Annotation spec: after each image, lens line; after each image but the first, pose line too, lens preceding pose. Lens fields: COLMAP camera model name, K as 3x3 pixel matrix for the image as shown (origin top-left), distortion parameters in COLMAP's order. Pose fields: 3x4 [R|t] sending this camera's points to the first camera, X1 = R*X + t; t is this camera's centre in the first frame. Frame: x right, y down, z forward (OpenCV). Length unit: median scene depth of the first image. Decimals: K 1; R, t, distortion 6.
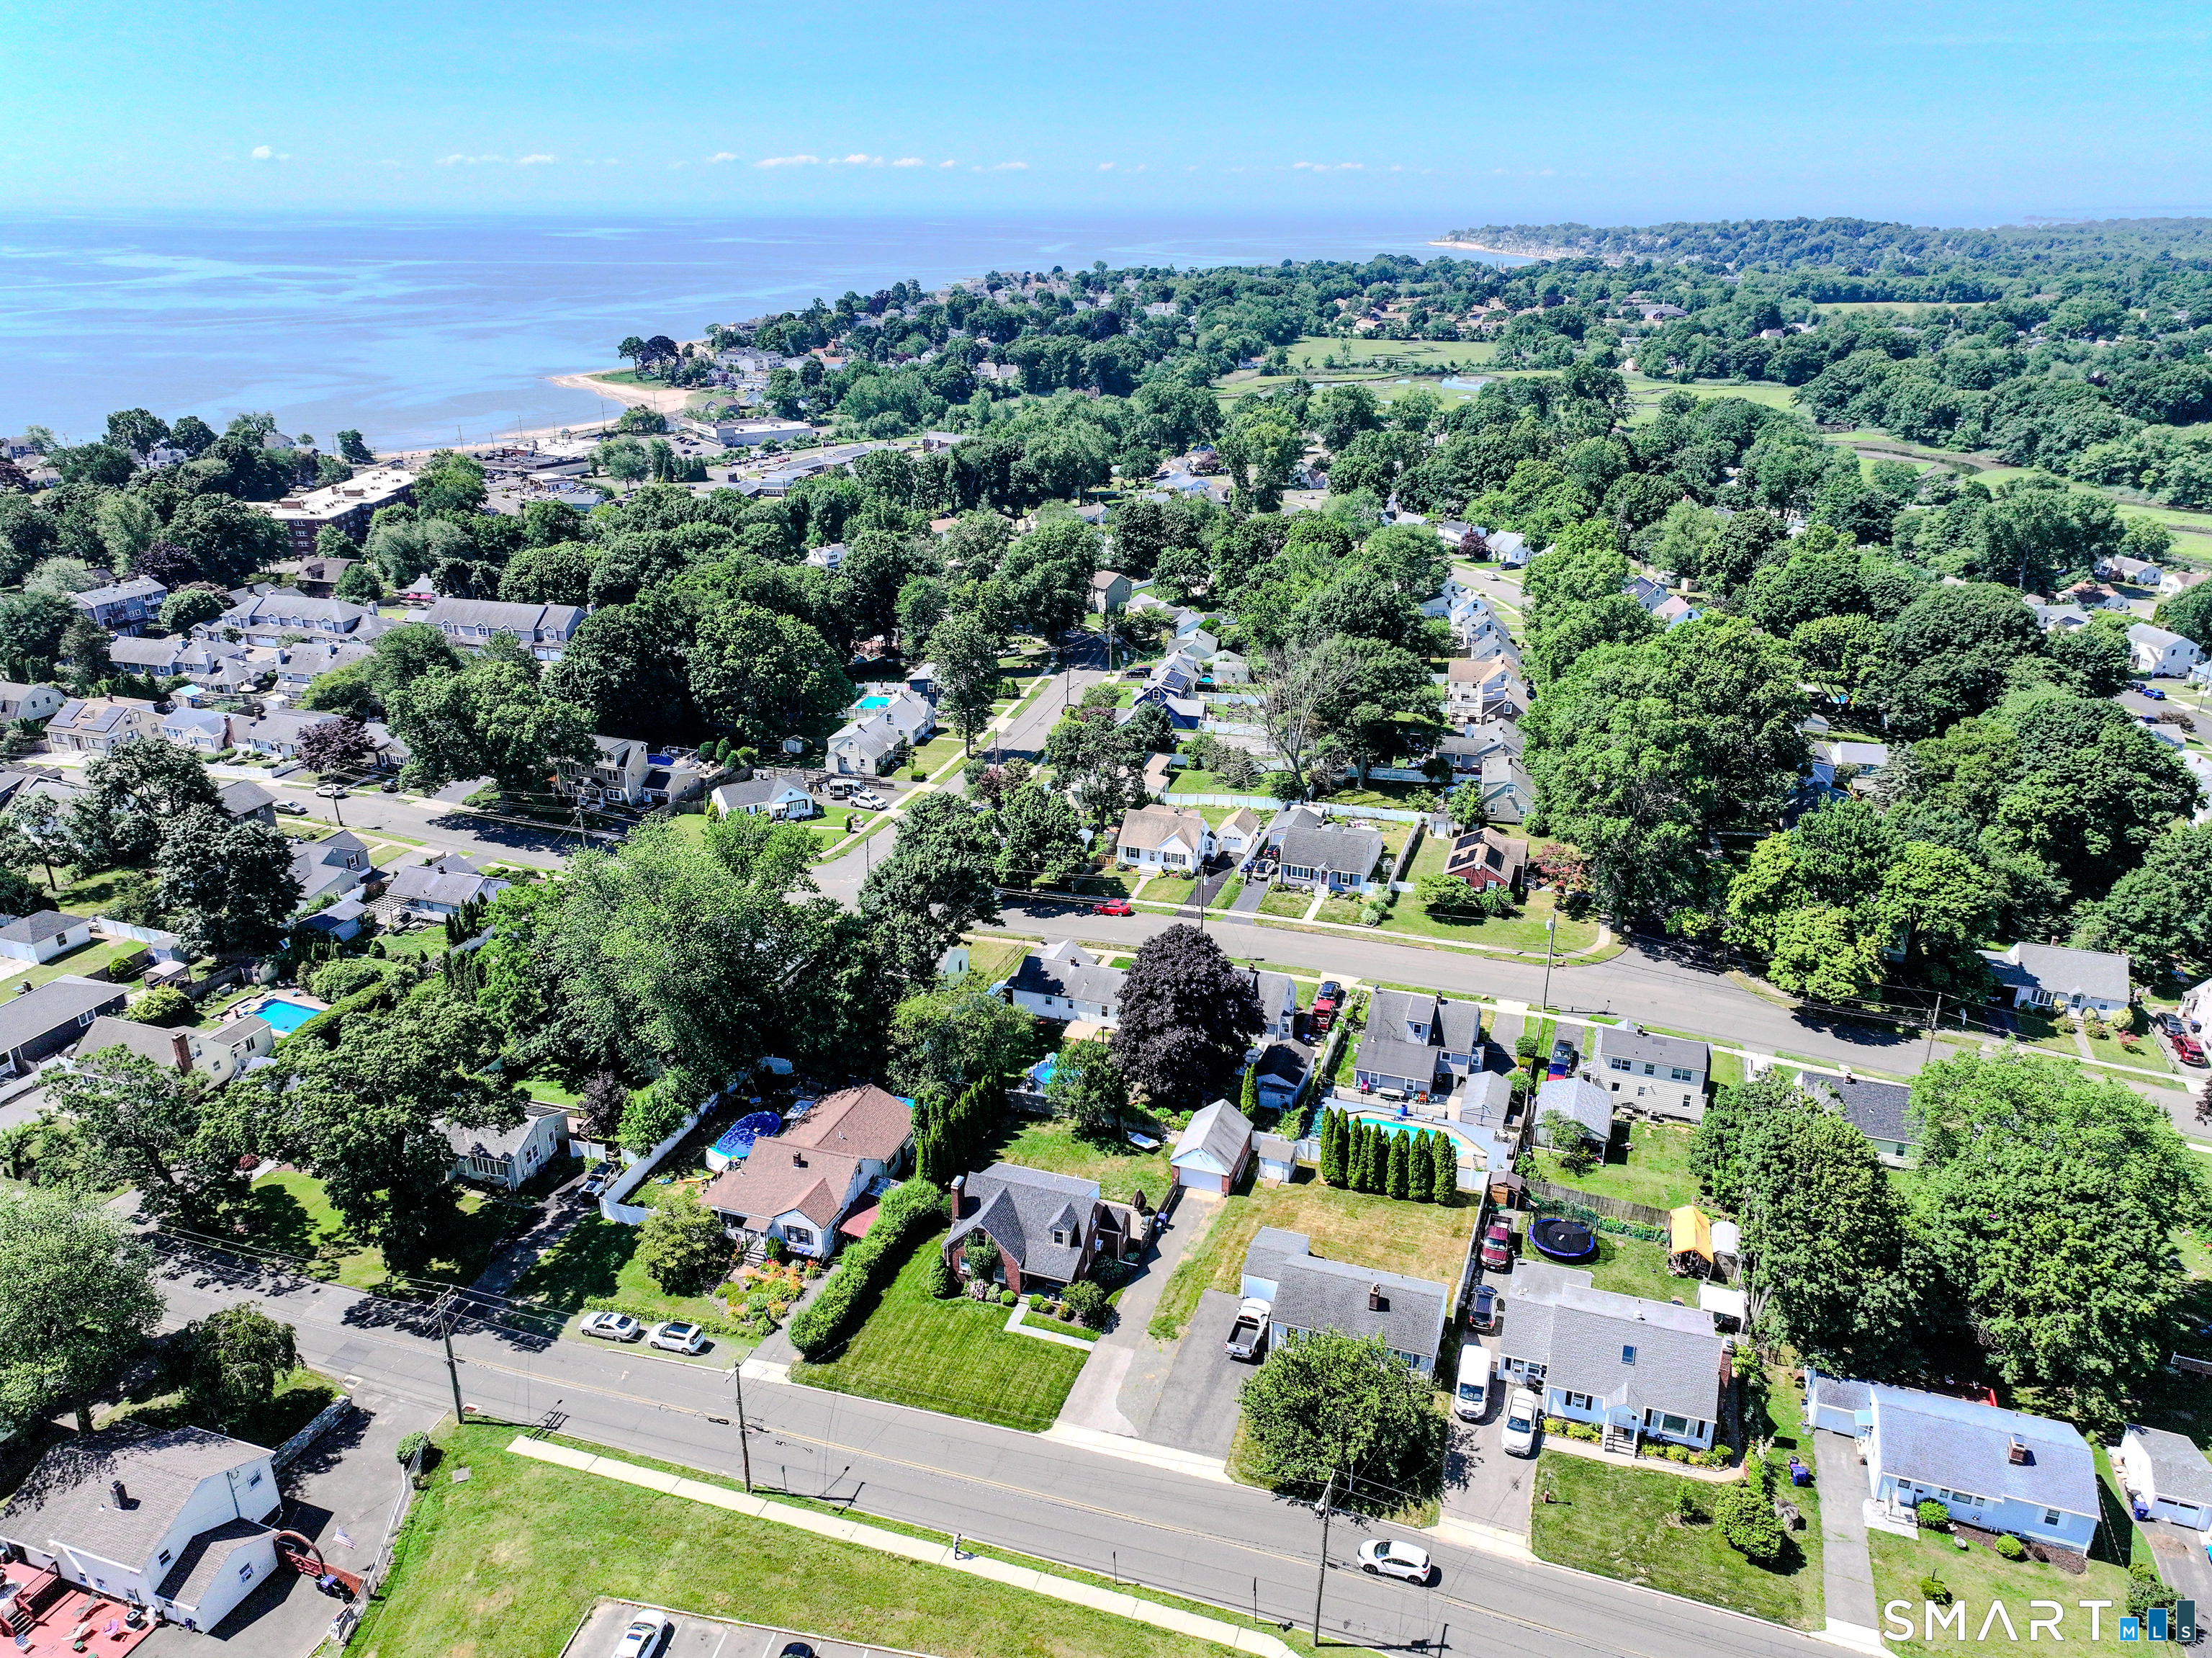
lens RADIAL K [[1550.0, 0, 1115.5], [0, 1550.0, 826.8], [0, 0, 1]] dist [-0.001447, 0.016205]
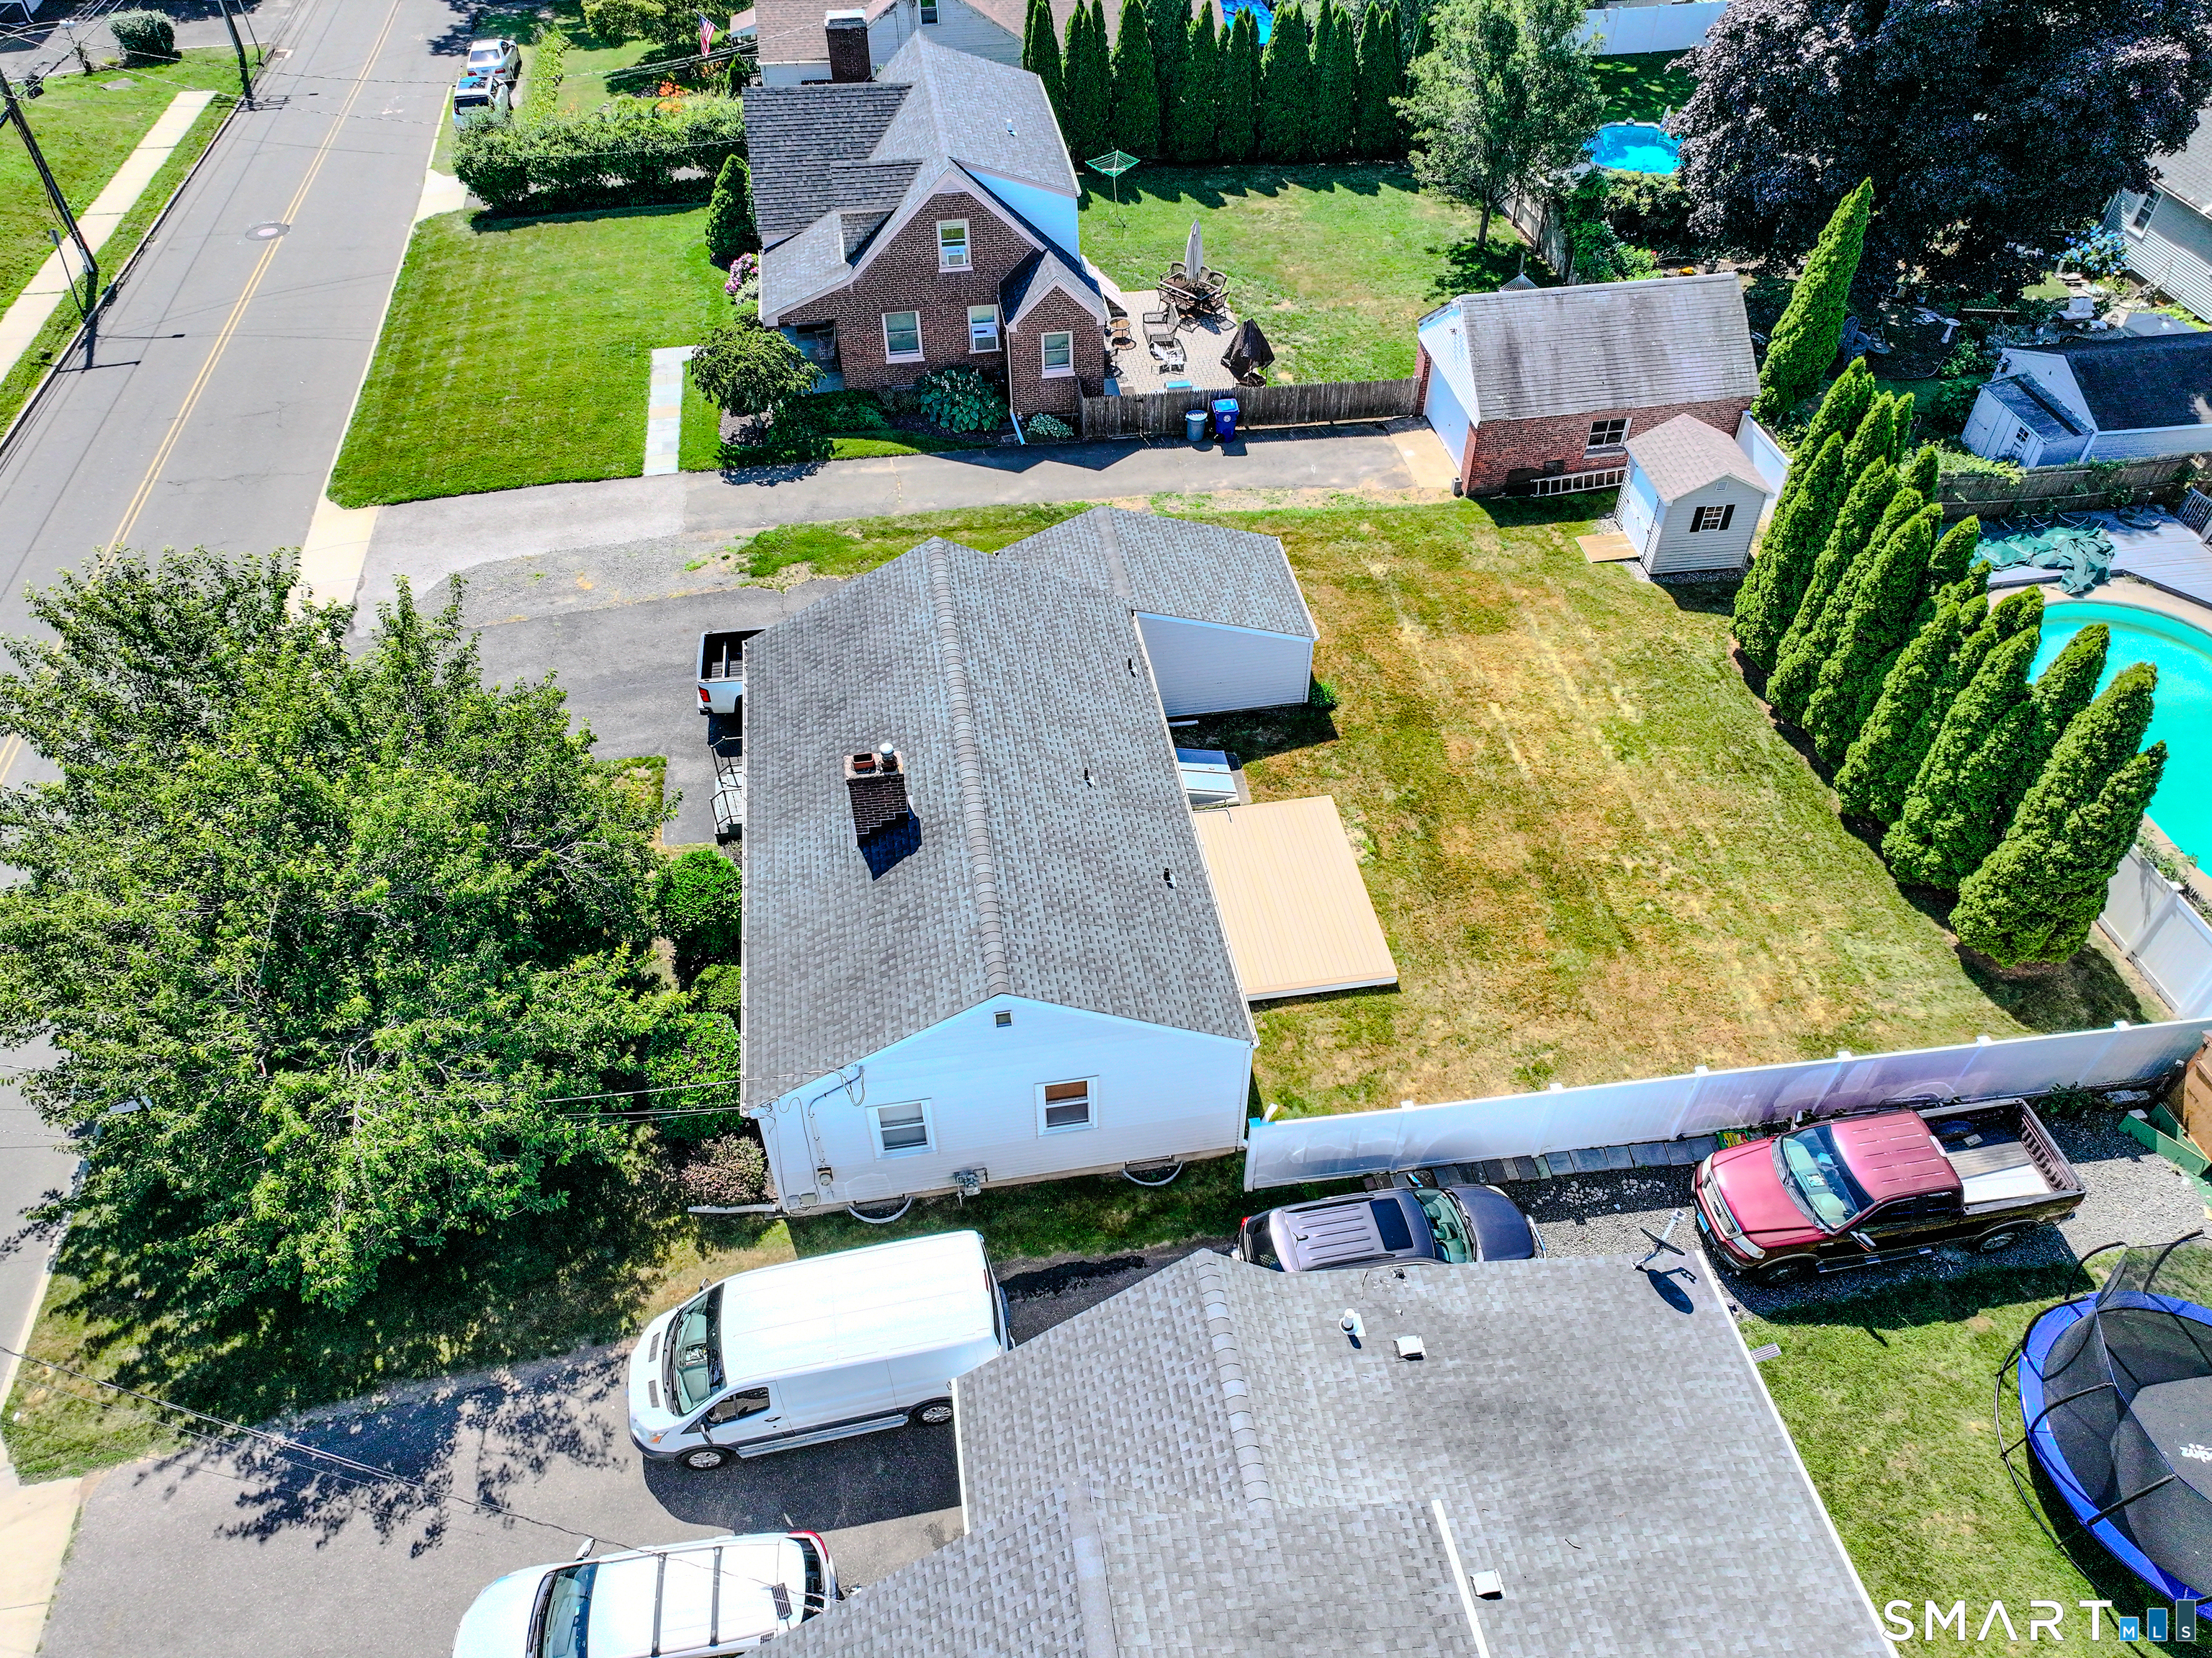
lens RADIAL K [[1529.4, 0, 1132.4], [0, 1529.4, 829.0], [0, 0, 1]] dist [0.003701, 0.000977]
pose [[0.478183, 0.621550, -0.620497, 0.197359], [-0.336896, 0.782274, 0.523974, 0.106320], [0.811074, -0.041513, 0.583468, 0.538601]]
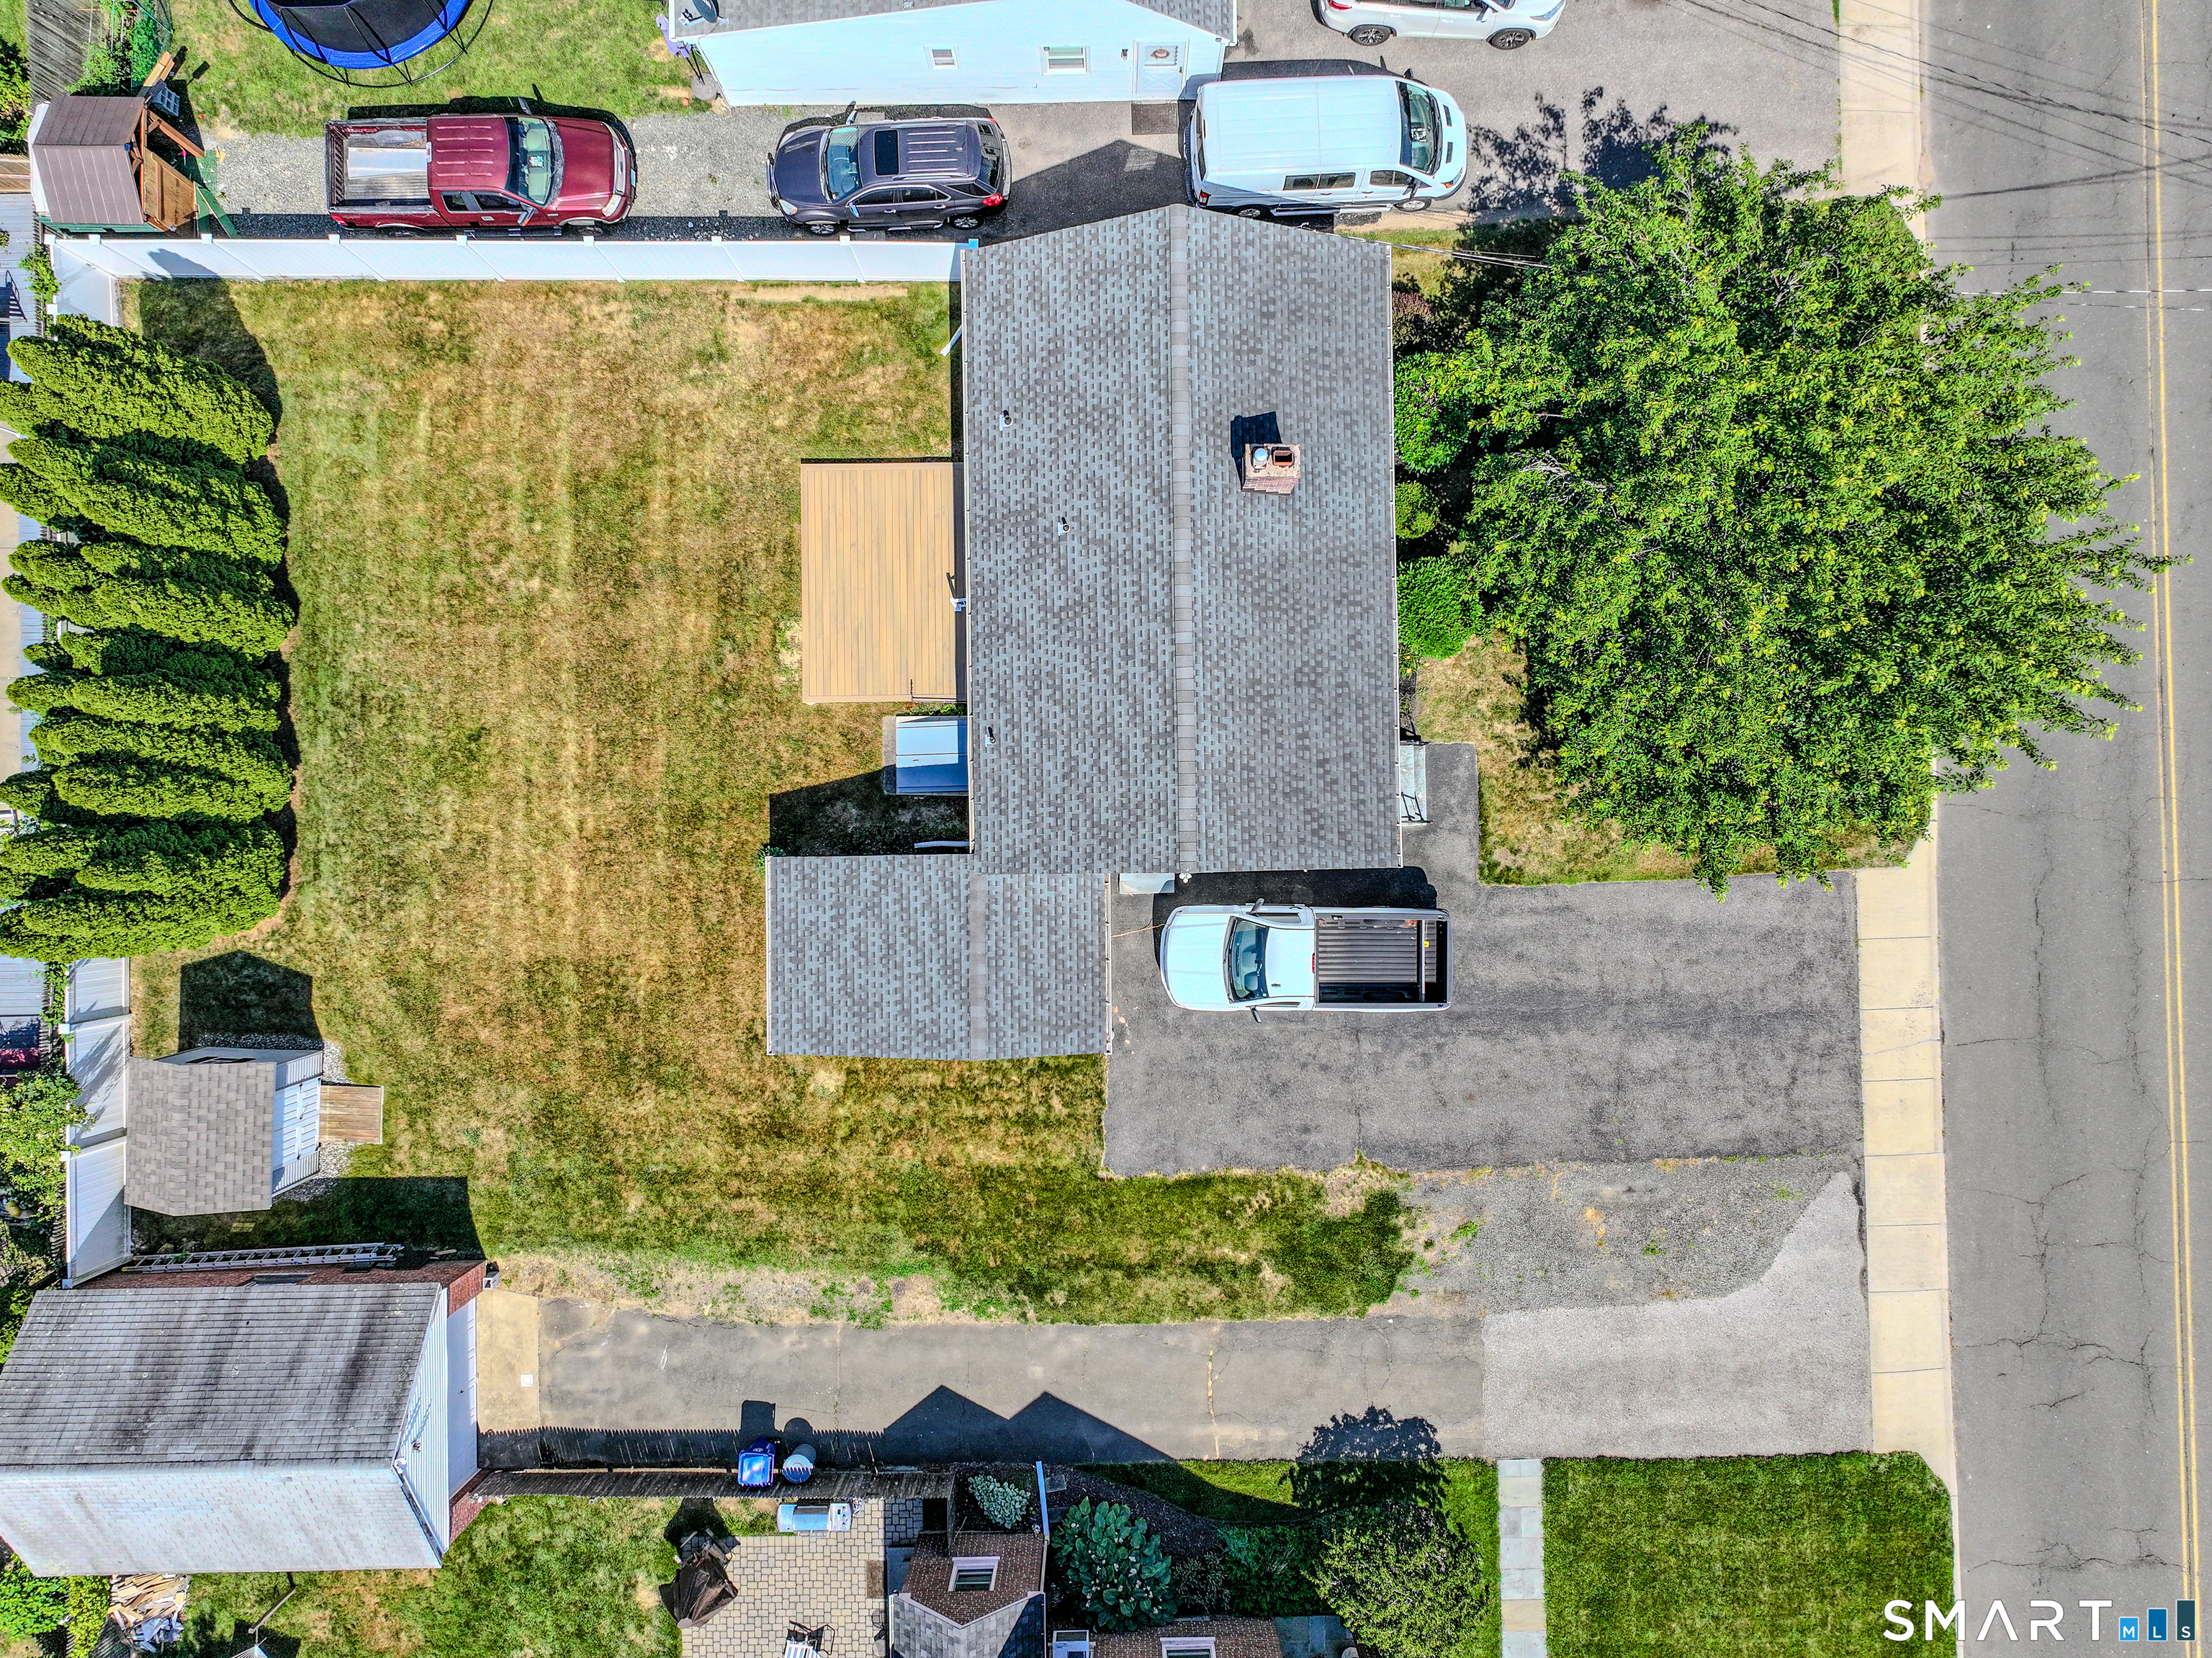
lens RADIAL K [[1550.0, 0, 1115.5], [0, 1550.0, 826.8], [0, 0, 1]] dist [-0.001447, 0.016205]
pose [[-0.337979, -0.941139, 0.005178, 0.072444], [0.364469, -0.125811, 0.922678, 0.039502], [-0.867717, 0.313733, 0.385538, 0.566218]]
